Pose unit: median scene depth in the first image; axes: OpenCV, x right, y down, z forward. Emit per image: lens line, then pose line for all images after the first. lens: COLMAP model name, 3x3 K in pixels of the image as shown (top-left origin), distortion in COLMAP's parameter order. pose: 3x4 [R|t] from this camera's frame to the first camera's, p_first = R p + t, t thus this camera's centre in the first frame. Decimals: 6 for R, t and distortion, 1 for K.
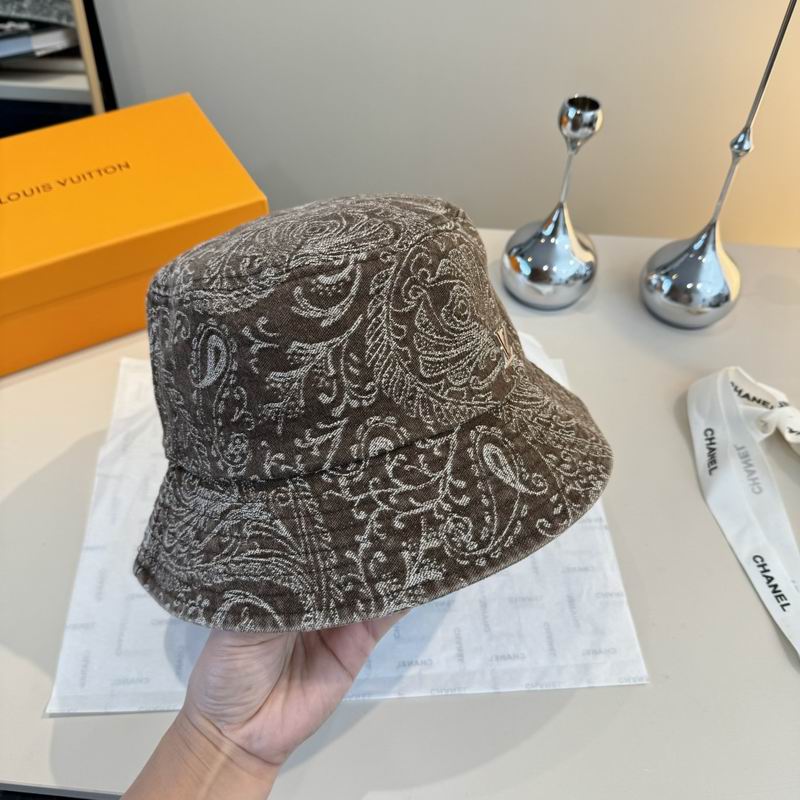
lens RADIAL K [[834.9, 0, 423.4], [0, 834.9, 399.0], [0, 0, 1]] dist [0.187255, 0.011795]
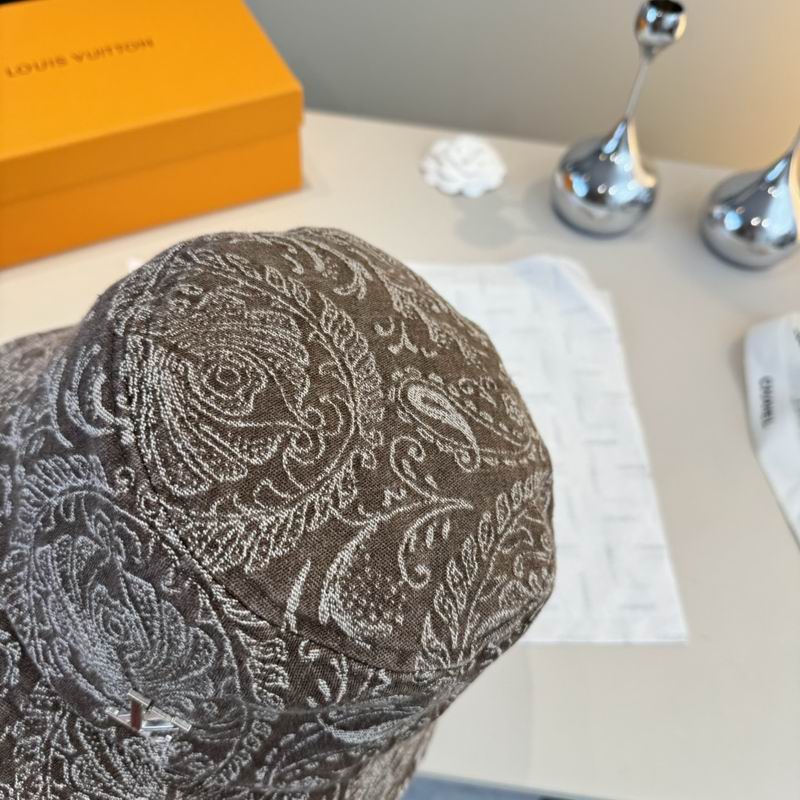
lens RADIAL K [[872.5, 0, 403.6], [0, 872.5, 375.8], [0, 0, 1]] dist [0.196773, -0.716895]
pose [[-0.143003, 0.889365, -0.434258, 0.138992], [-0.760705, 0.181923, 0.623083, -0.731675], [0.633150, 0.419445, 0.650529, 0.679870]]
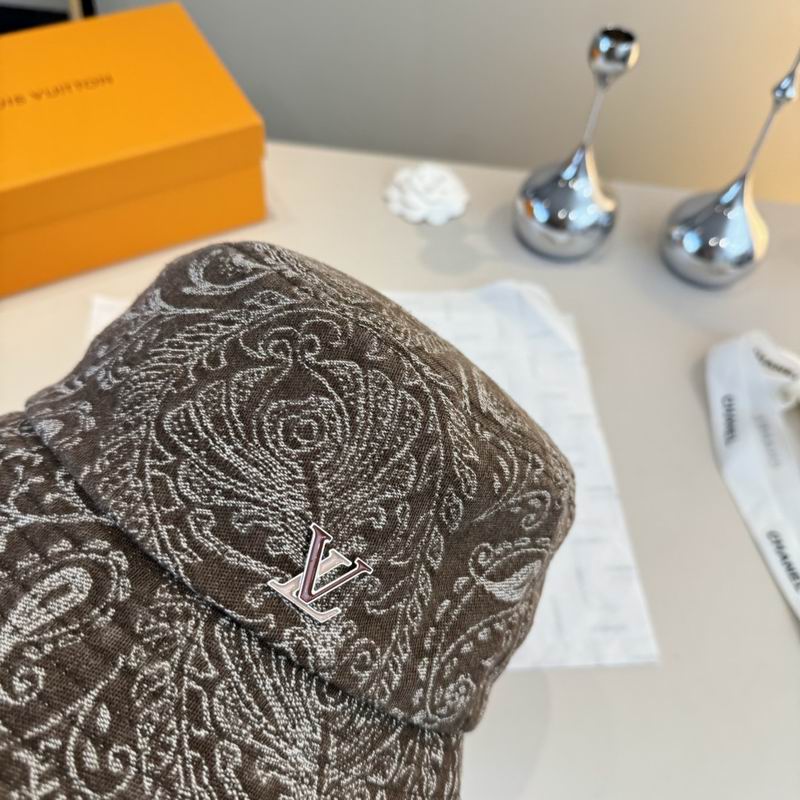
lens RADIAL K [[774.8, 0, 399.7], [0, 774.8, 387.8], [0, 0, 1]] dist [0.138470, -0.415659]
pose [[0.346318, 0.408807, -0.844358, 0.544413], [-0.856503, 0.504968, -0.106812, -0.129412], [0.382709, 0.760186, 0.525024, 0.757251]]
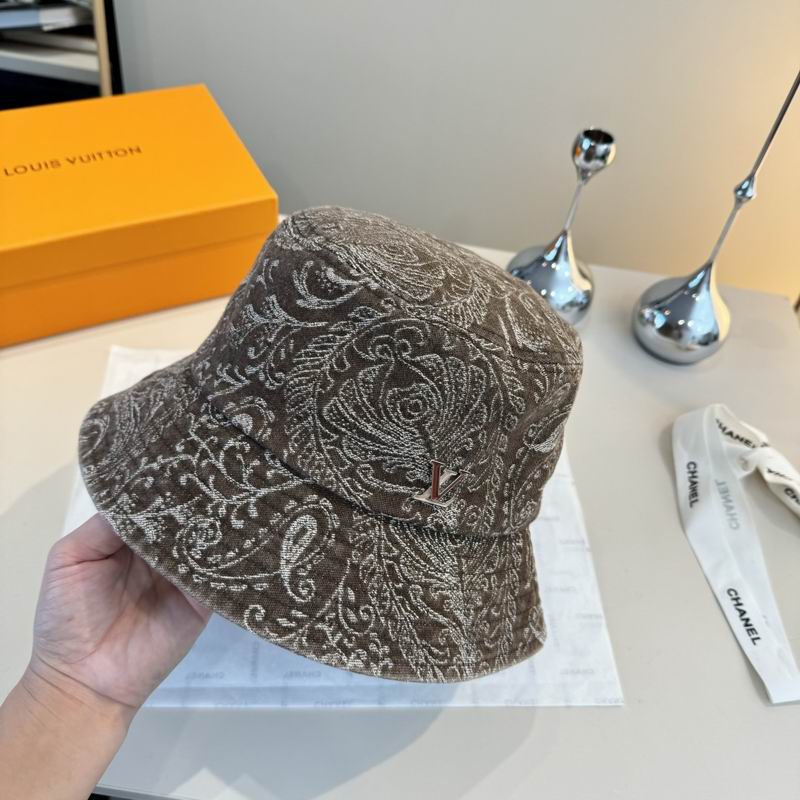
lens RADIAL K [[853.6, 0, 397.3], [0, 853.6, 387.6], [0, 0, 1]] dist [0.124369, -0.001545]
pose [[0.458235, 0.688388, -0.562266, 0.577796], [-0.746026, 0.641763, 0.177721, -0.288810], [0.483183, 0.338027, 0.807633, 0.244525]]
